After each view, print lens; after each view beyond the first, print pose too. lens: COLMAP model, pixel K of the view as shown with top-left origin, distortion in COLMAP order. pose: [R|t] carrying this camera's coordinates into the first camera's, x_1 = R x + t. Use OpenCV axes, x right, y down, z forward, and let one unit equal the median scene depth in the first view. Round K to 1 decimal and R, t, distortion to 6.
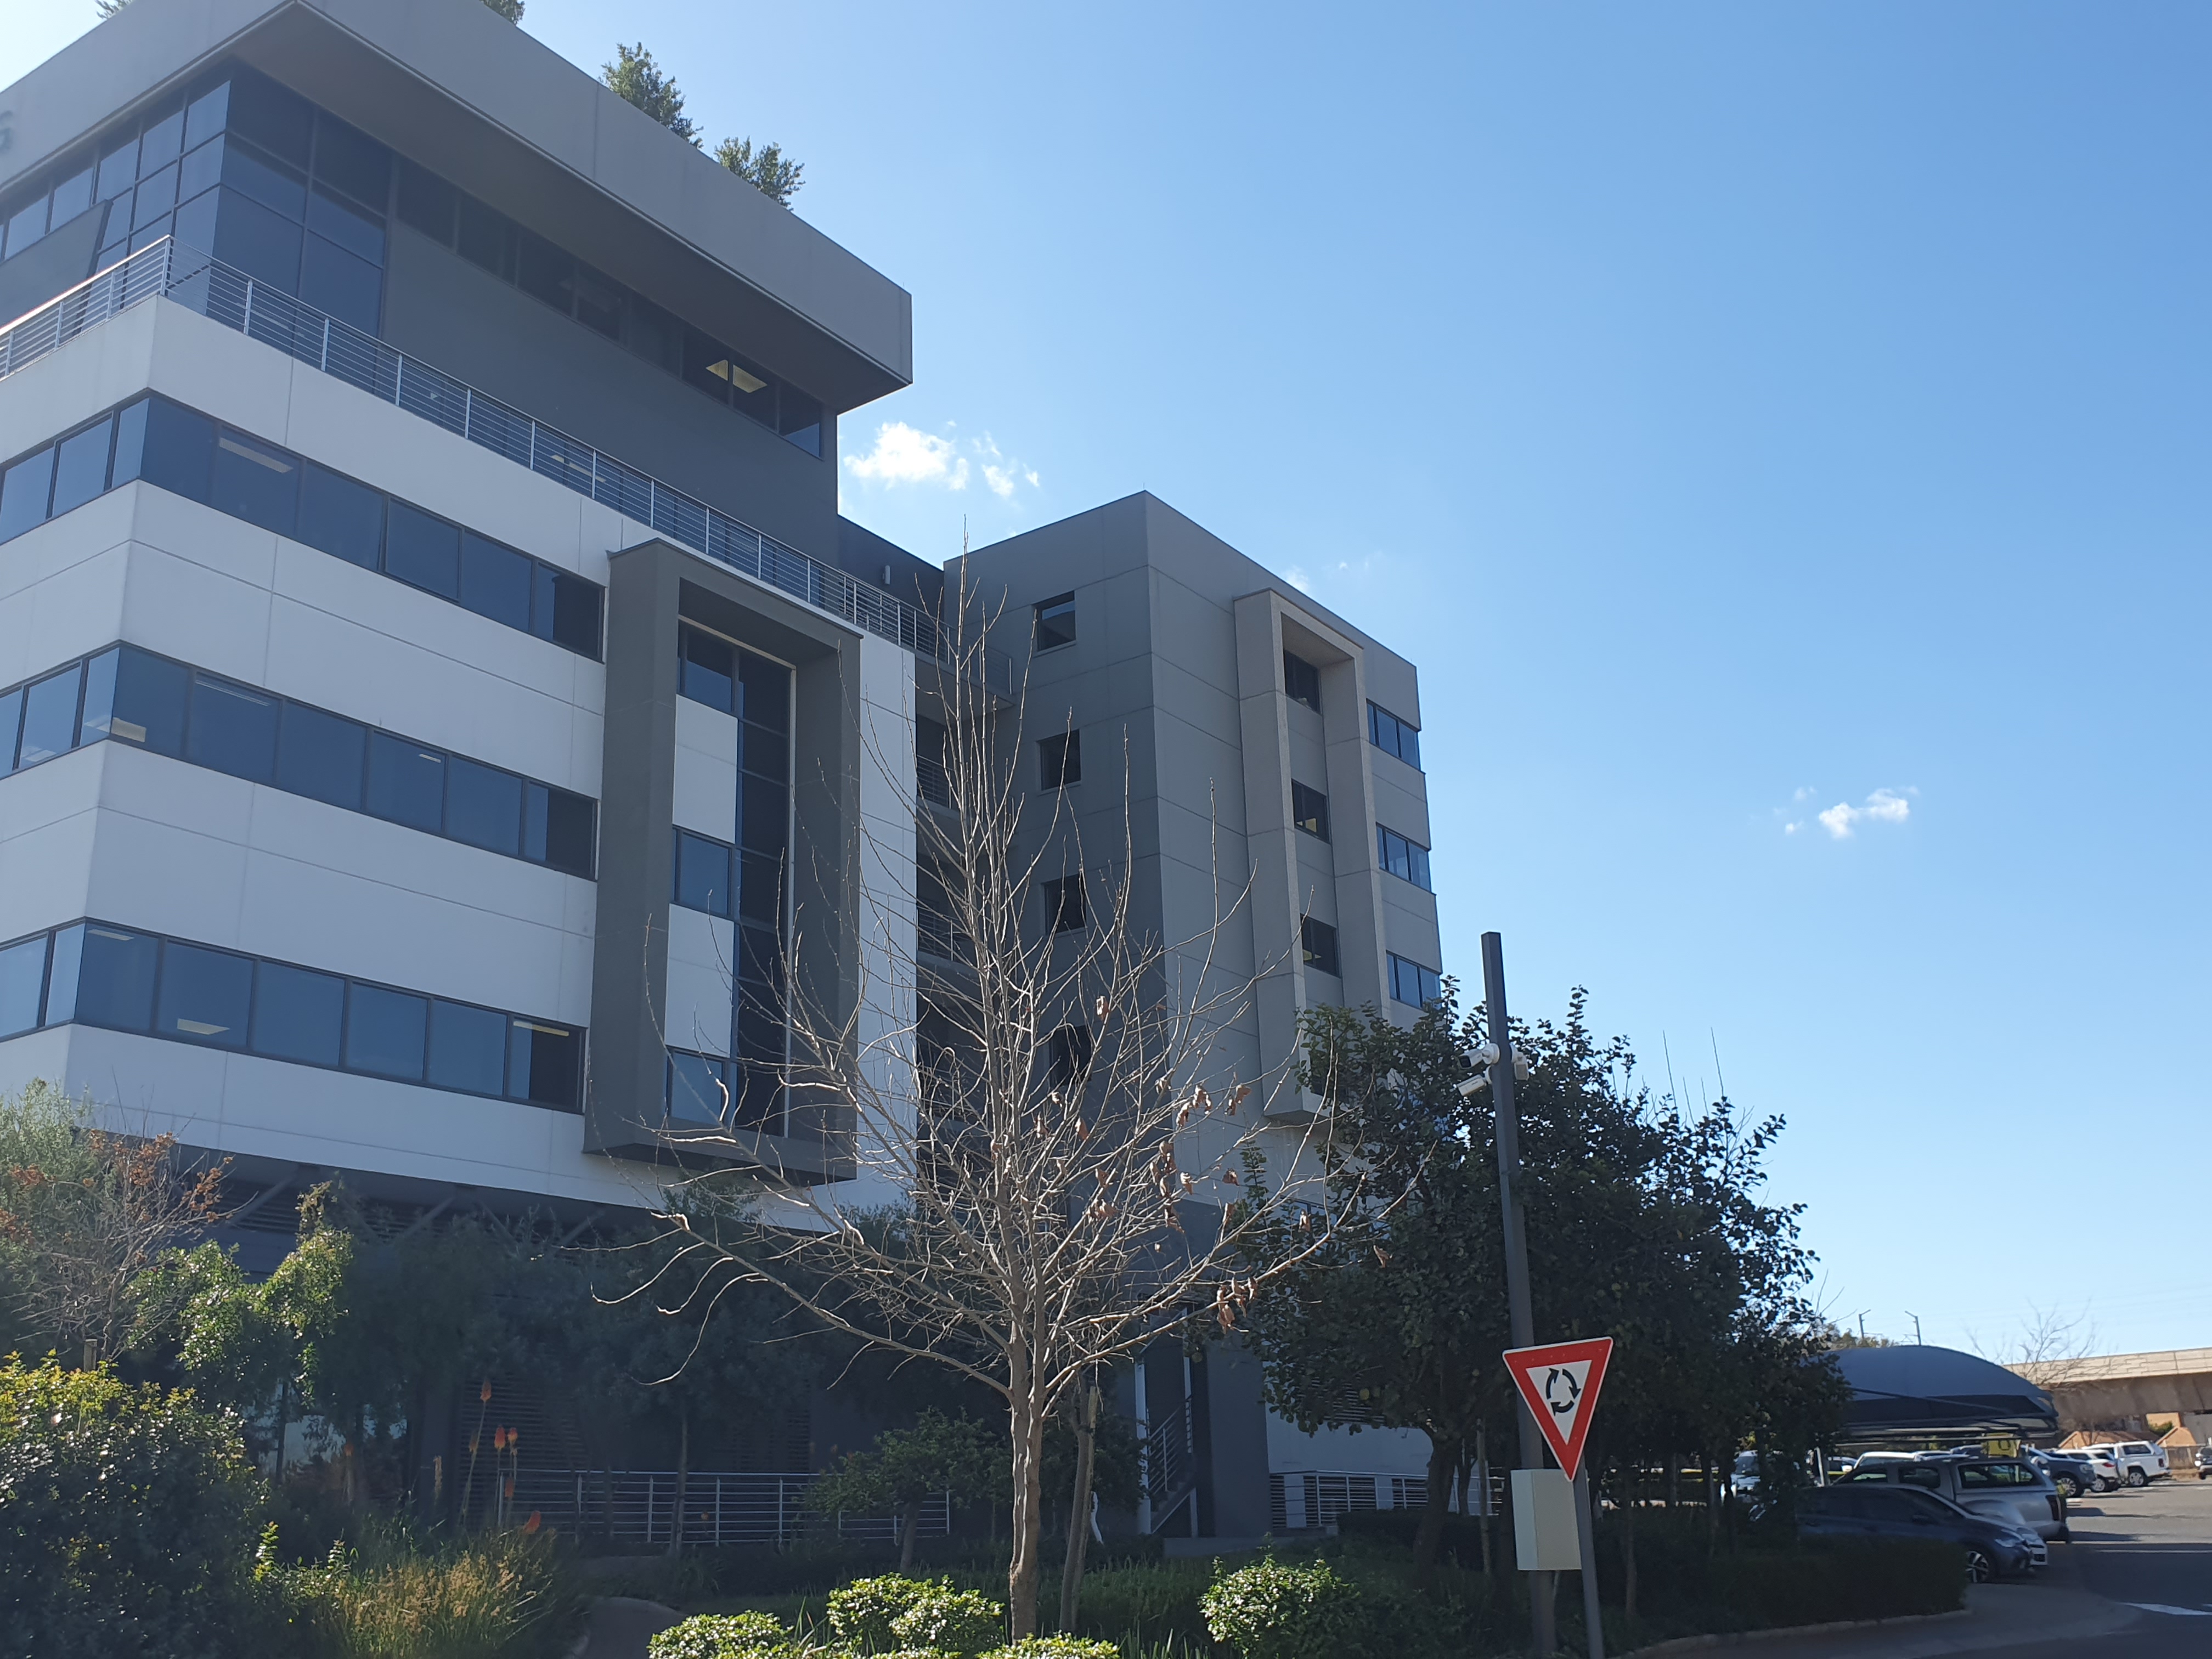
lens RADIAL K [[2214.7, 0, 1106.0], [0, 2214.7, 829.5], [0, 0, 1]] dist [0.007399, -0.019823]
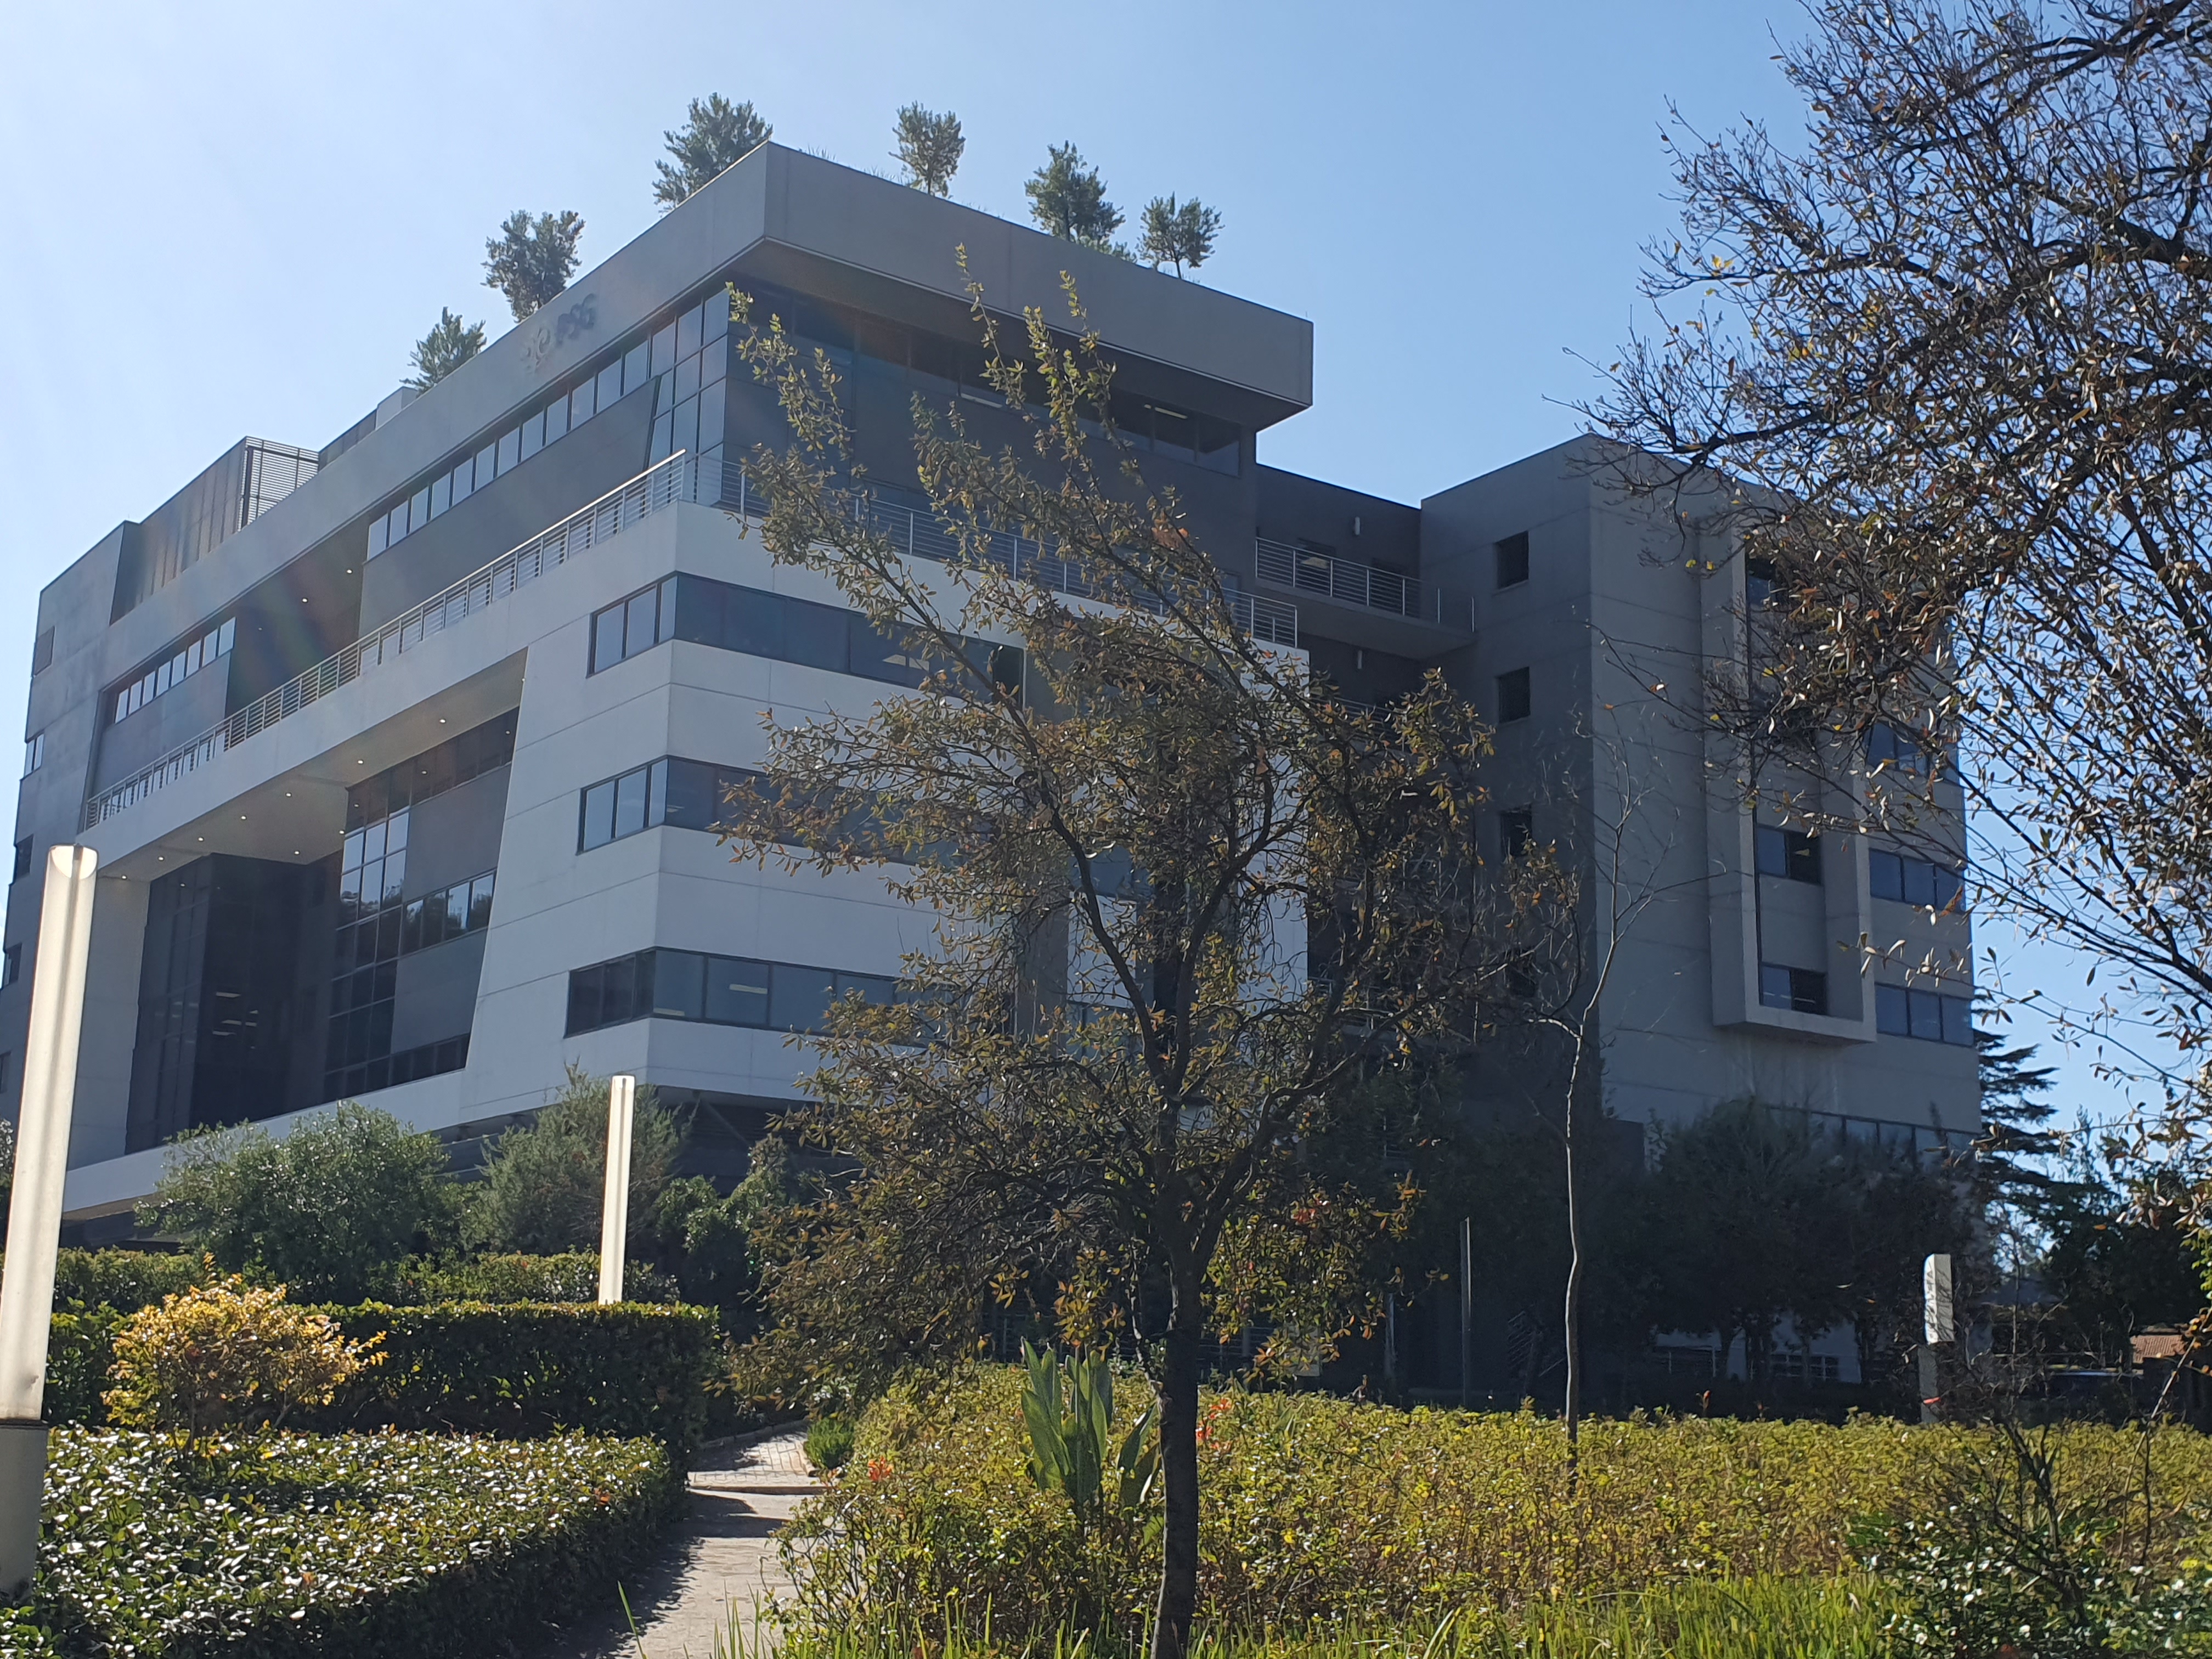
lens RADIAL K [[2779.8, 0, 1106.0], [0, 2779.8, 829.5], [0, 0, 1]] dist [0.184854, -0.000435]
pose [[0.943529, -0.020735, -0.330640, 0.354368], [0.054315, 0.994216, 0.092648, -0.152126], [0.326807, -0.105374, 0.939198, -0.524114]]
